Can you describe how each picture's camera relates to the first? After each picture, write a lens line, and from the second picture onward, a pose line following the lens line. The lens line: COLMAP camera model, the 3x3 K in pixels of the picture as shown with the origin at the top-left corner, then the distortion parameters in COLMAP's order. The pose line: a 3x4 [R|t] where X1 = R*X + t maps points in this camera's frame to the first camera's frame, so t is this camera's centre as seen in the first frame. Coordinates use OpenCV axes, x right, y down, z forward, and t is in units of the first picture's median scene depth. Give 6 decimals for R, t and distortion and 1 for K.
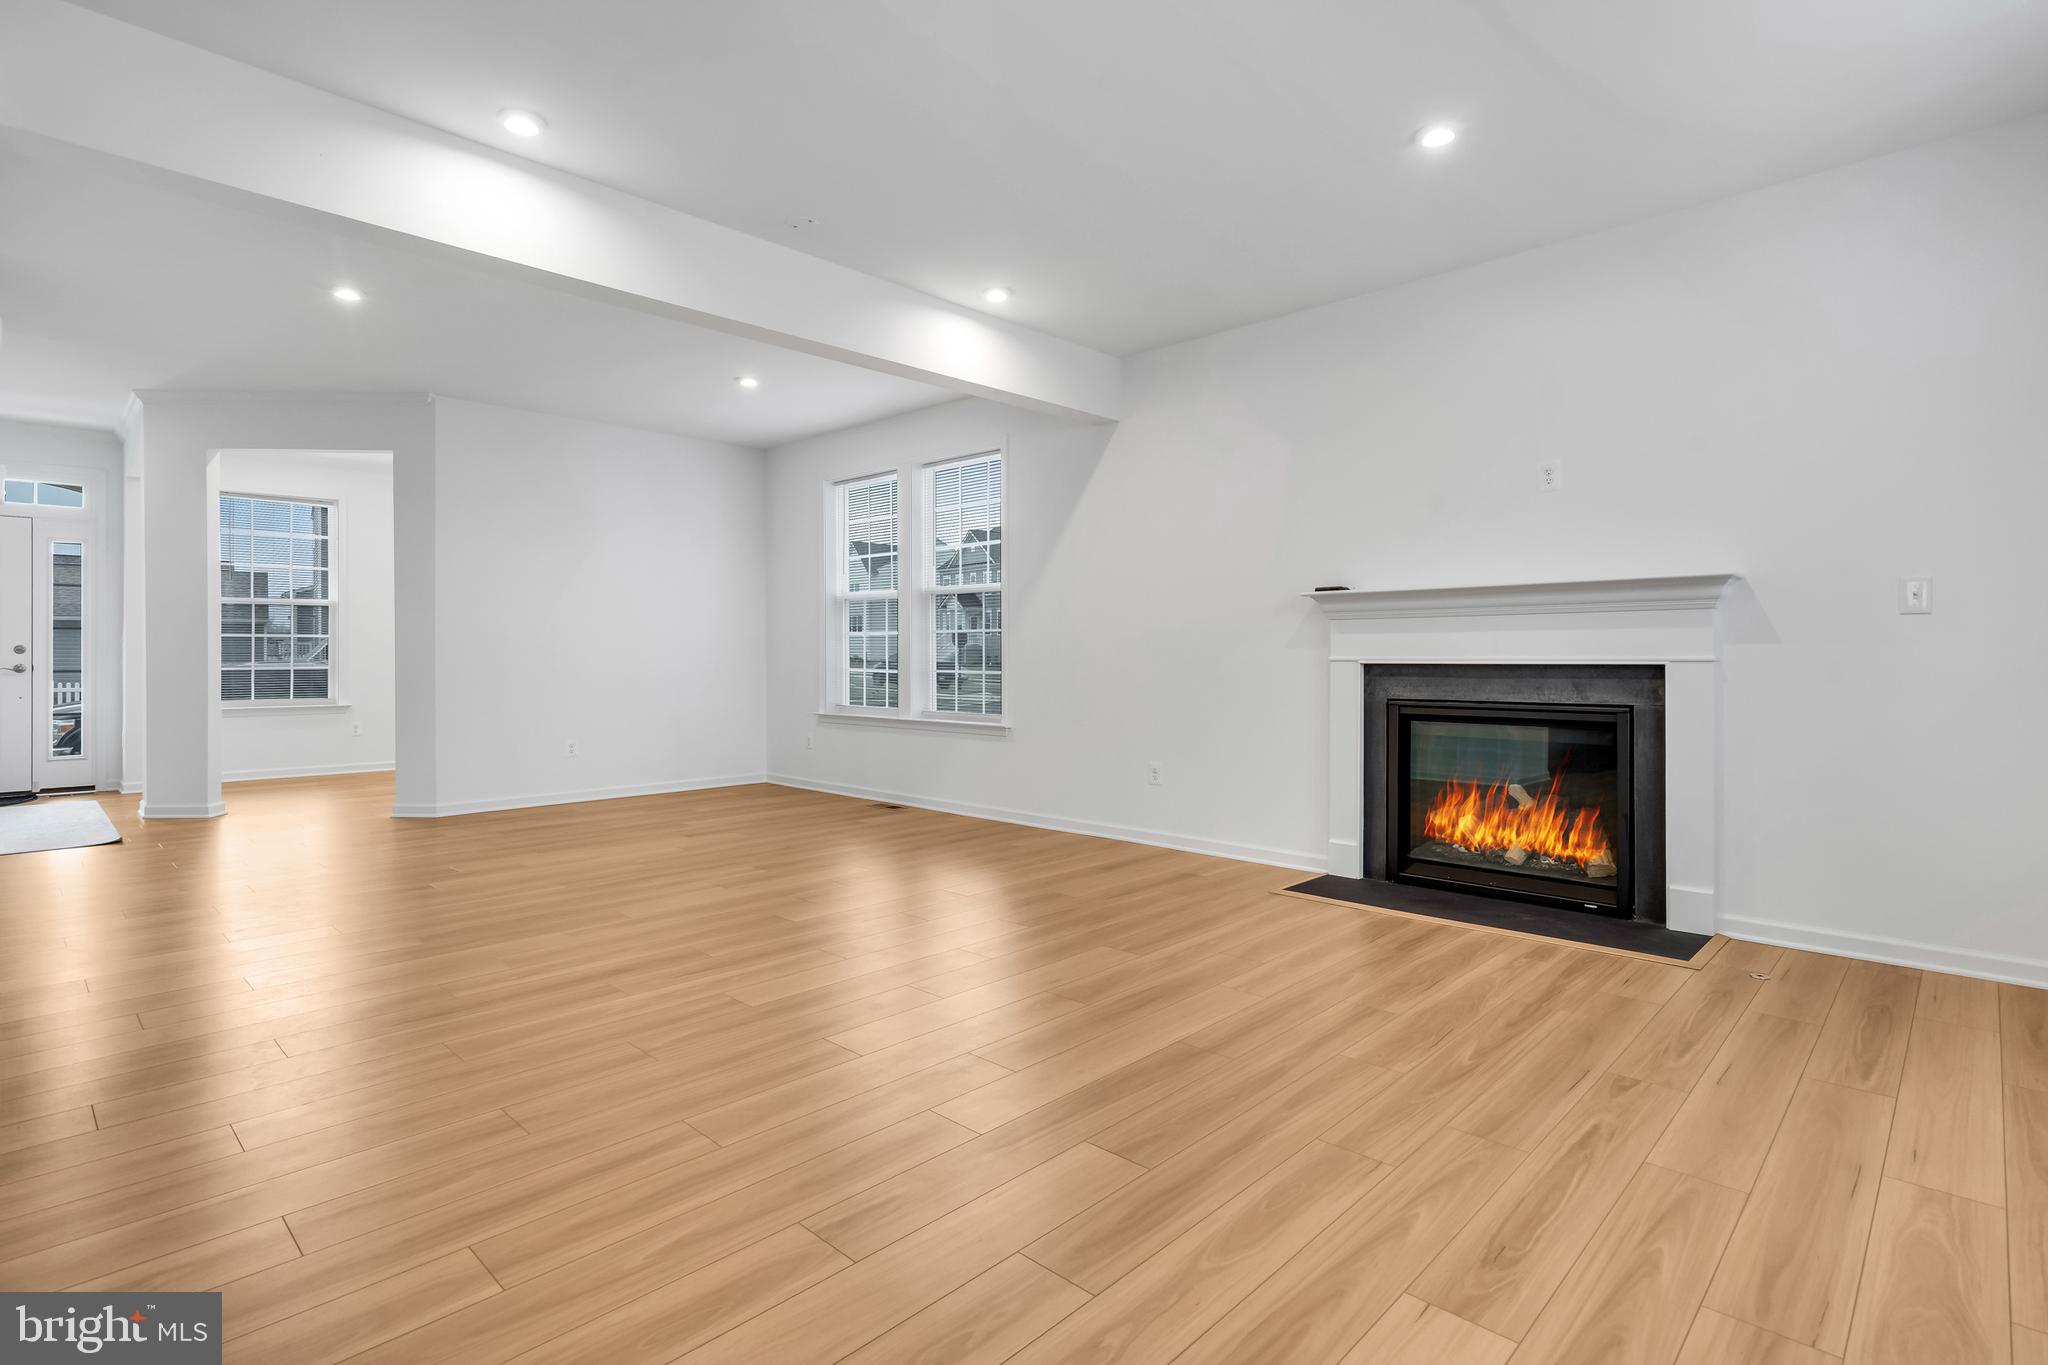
lens RADIAL K [[1001.3, 0, 1014.0], [0, 1001.3, 647.6], [0, 0, 1]] dist [0.000792, 0.000046]
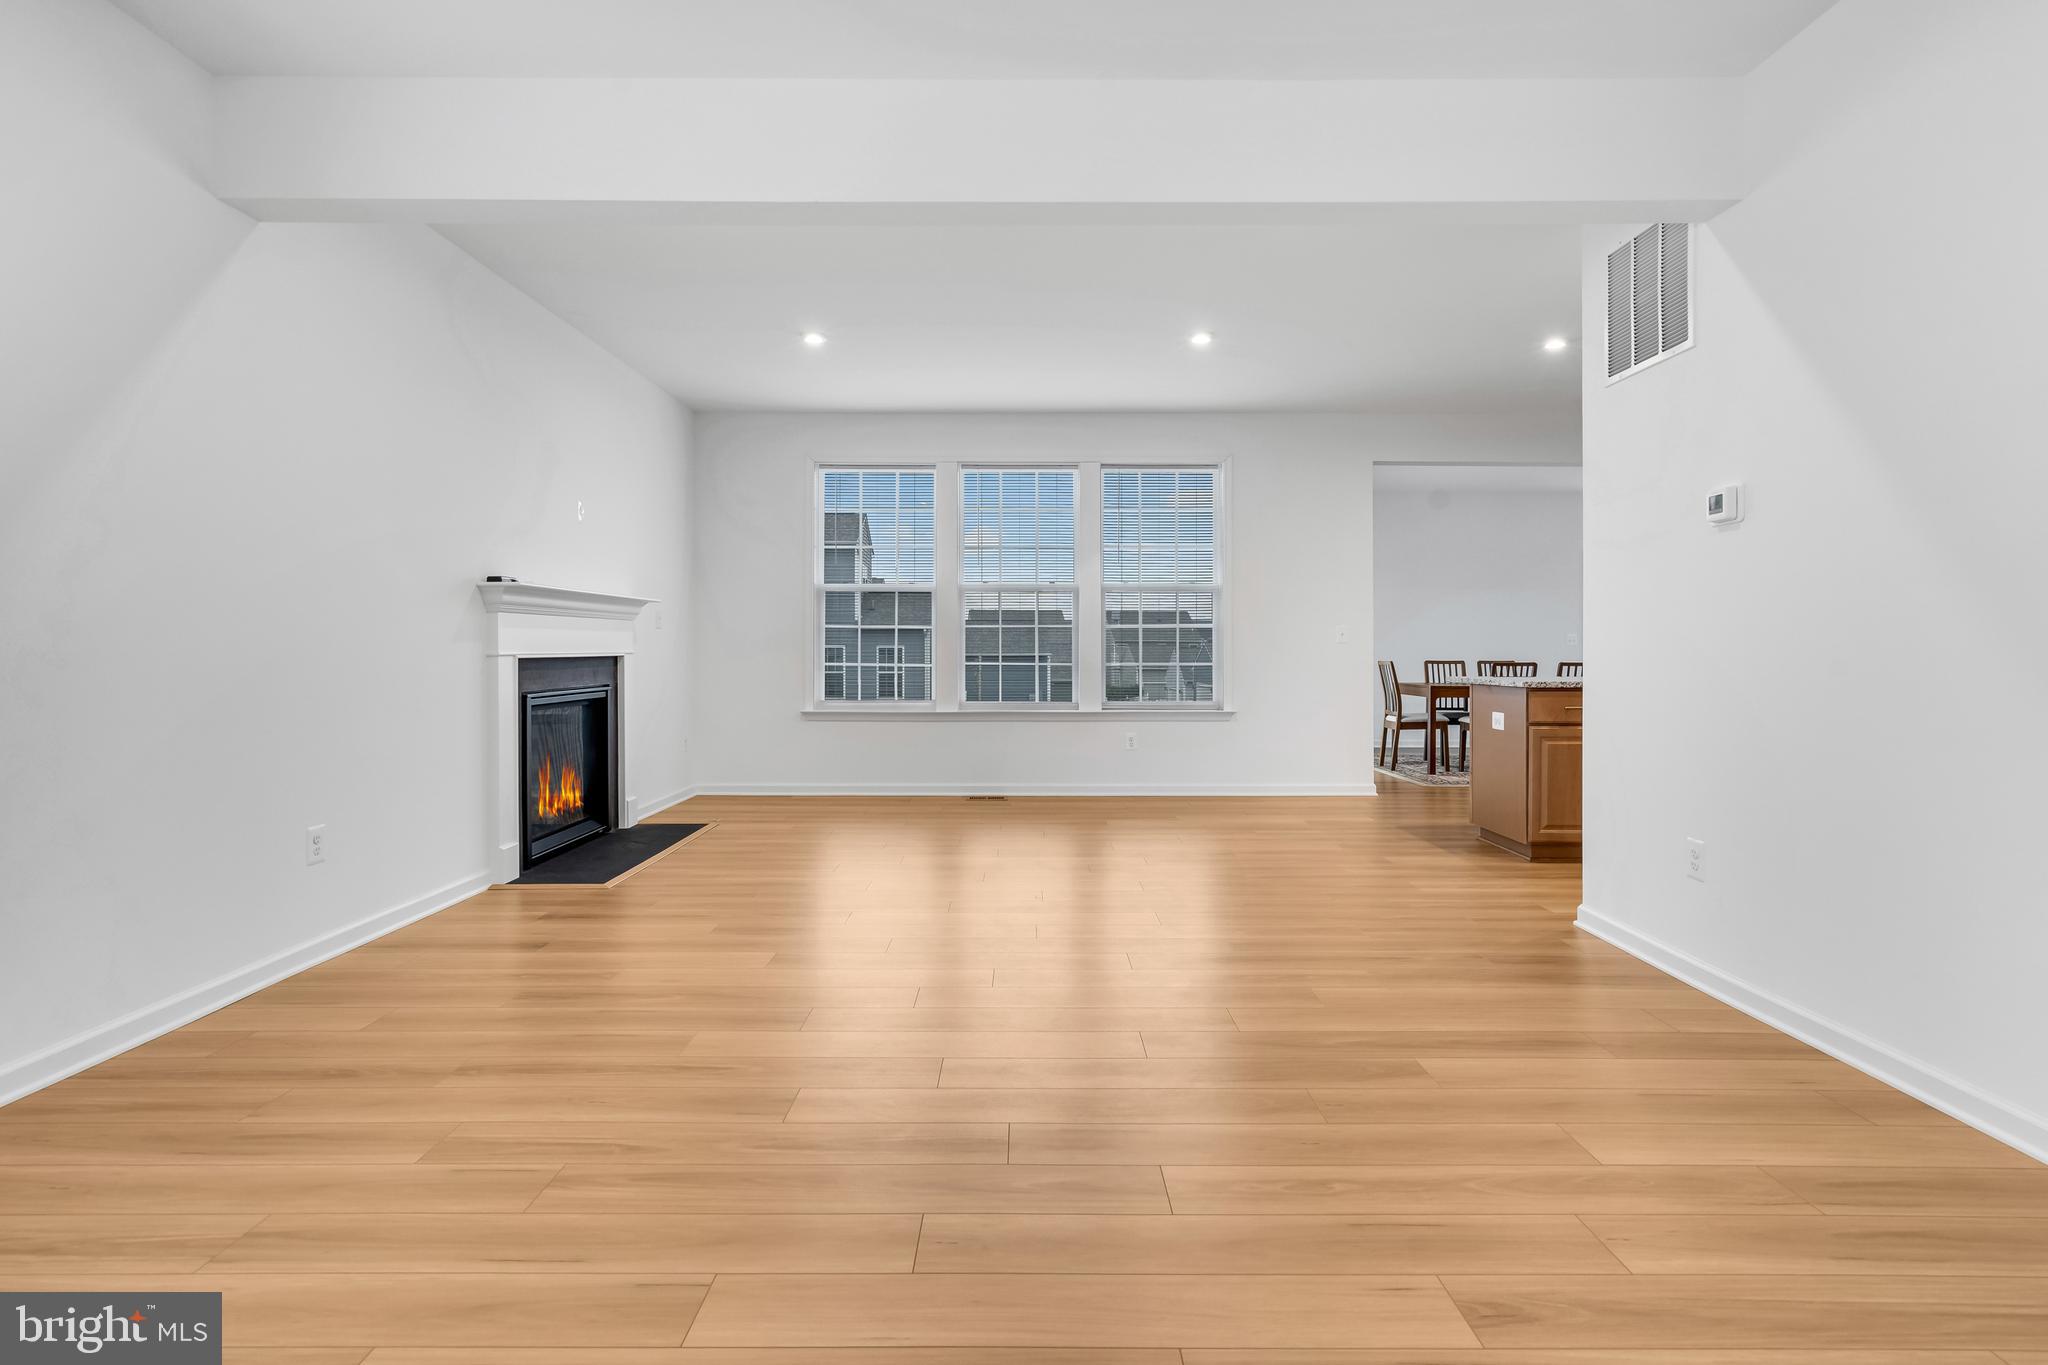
lens RADIAL K [[1001.3, 0, 1025.4], [0, 1001.3, 649.5], [0, 0, 1]] dist [0.000792, 0.000046]
pose [[-0.693321, 0.001577, 0.720627, -1.132429], [-0.004790, 0.999965, -0.006796, 0.019105], [-0.720613, -0.008163, -0.693289, 2.125092]]
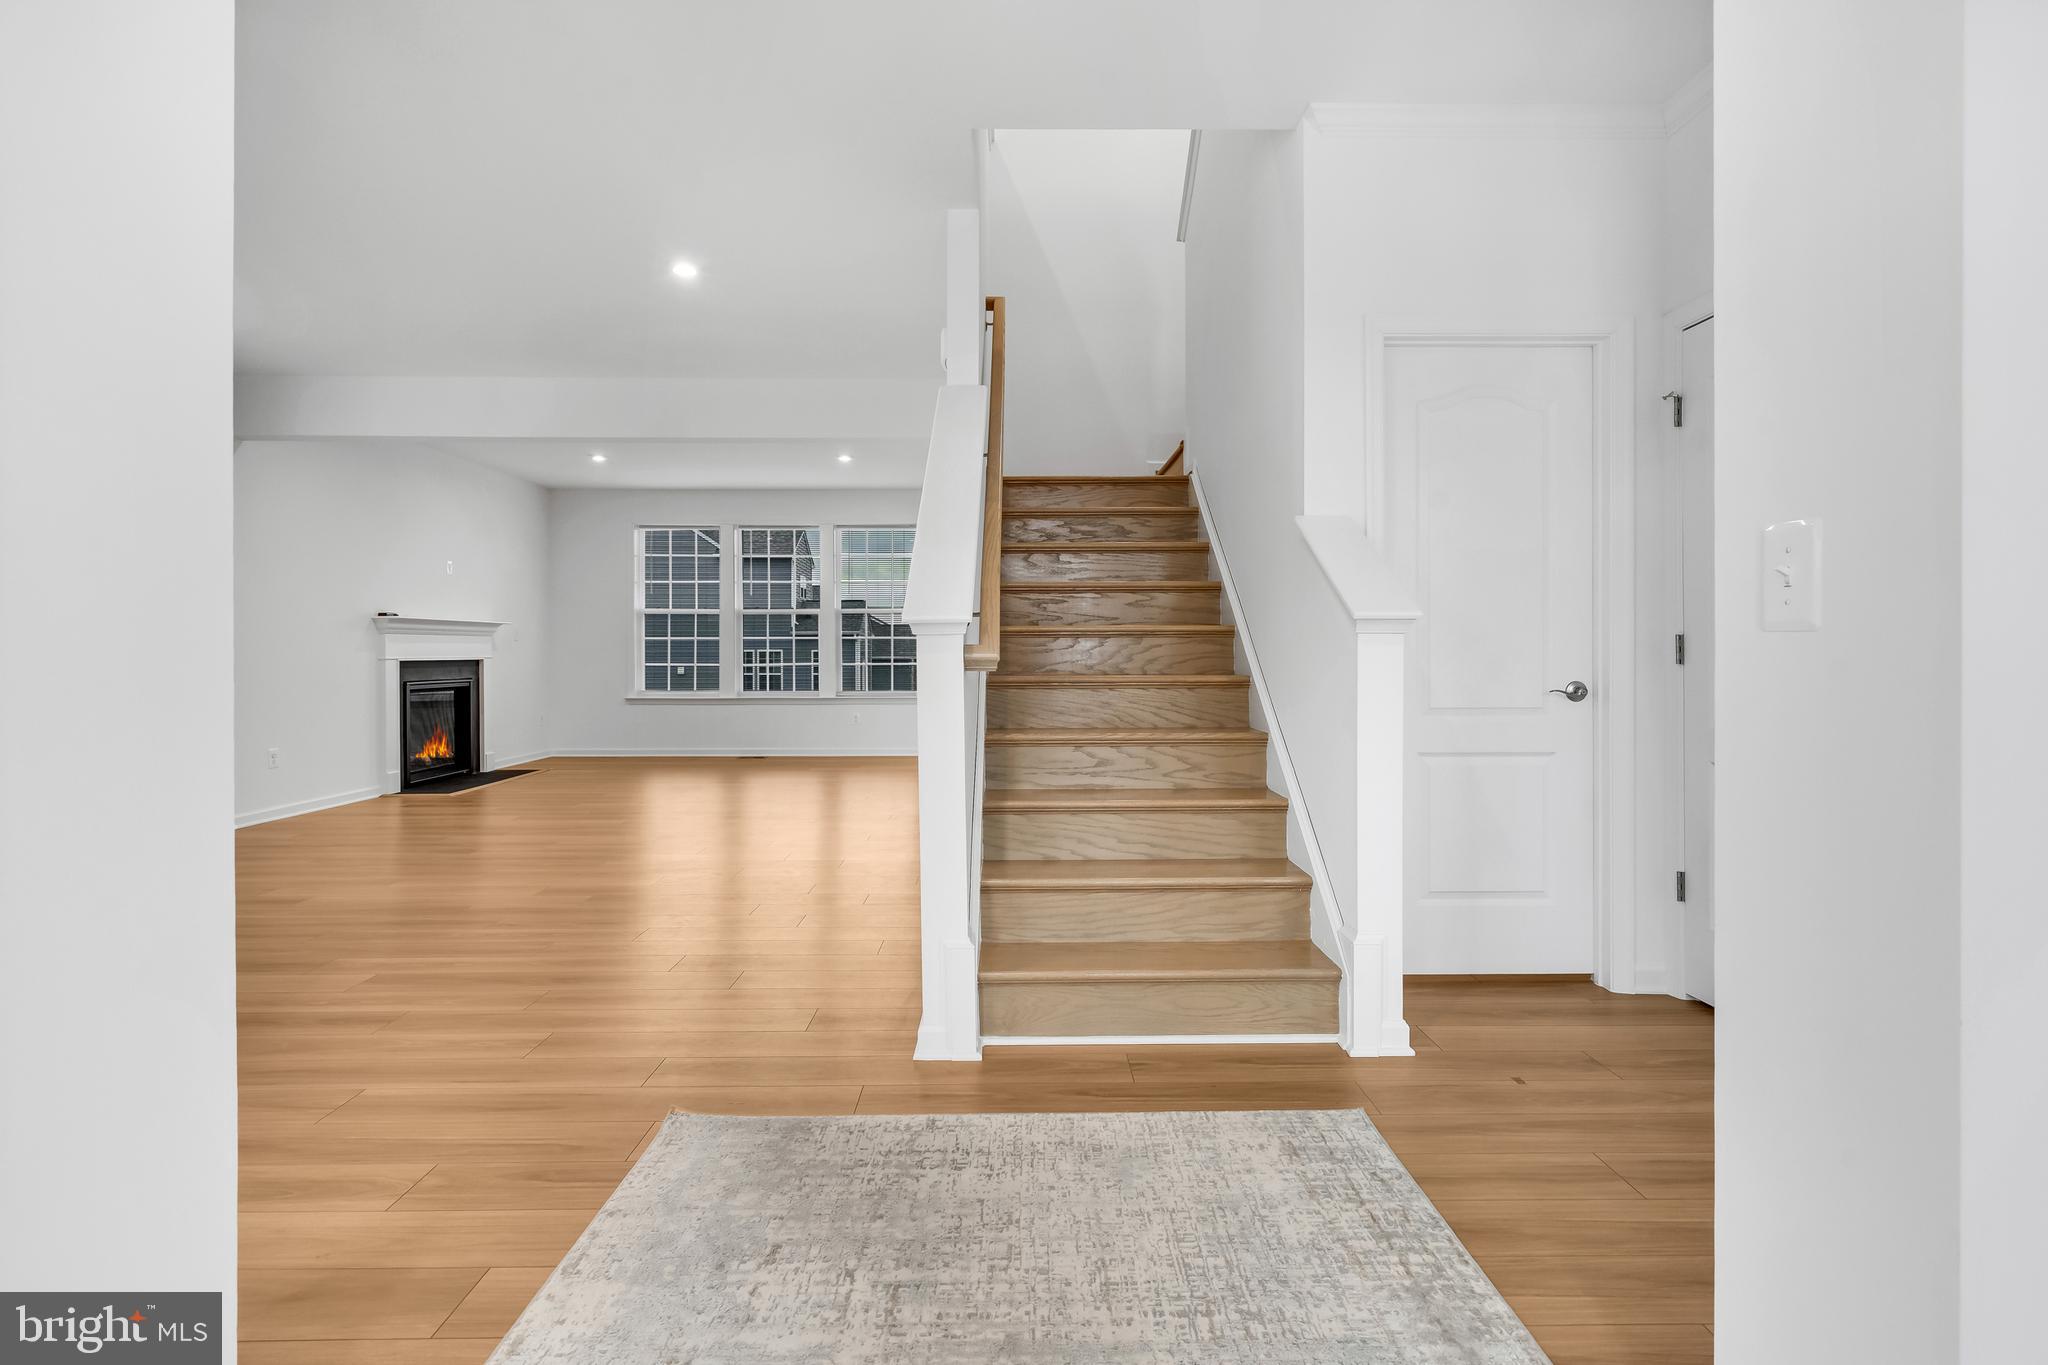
lens RADIAL K [[974.7, 0, 1019.7], [0, 974.7, 665.3], [0, 0, 1]] dist [-0.005900, 0.001596]
pose [[-0.698310, -0.009101, 0.715738, -2.429939], [-0.004021, 0.999953, 0.008791, 0.006824], [-0.715784, 0.003261, -0.698314, 2.228005]]
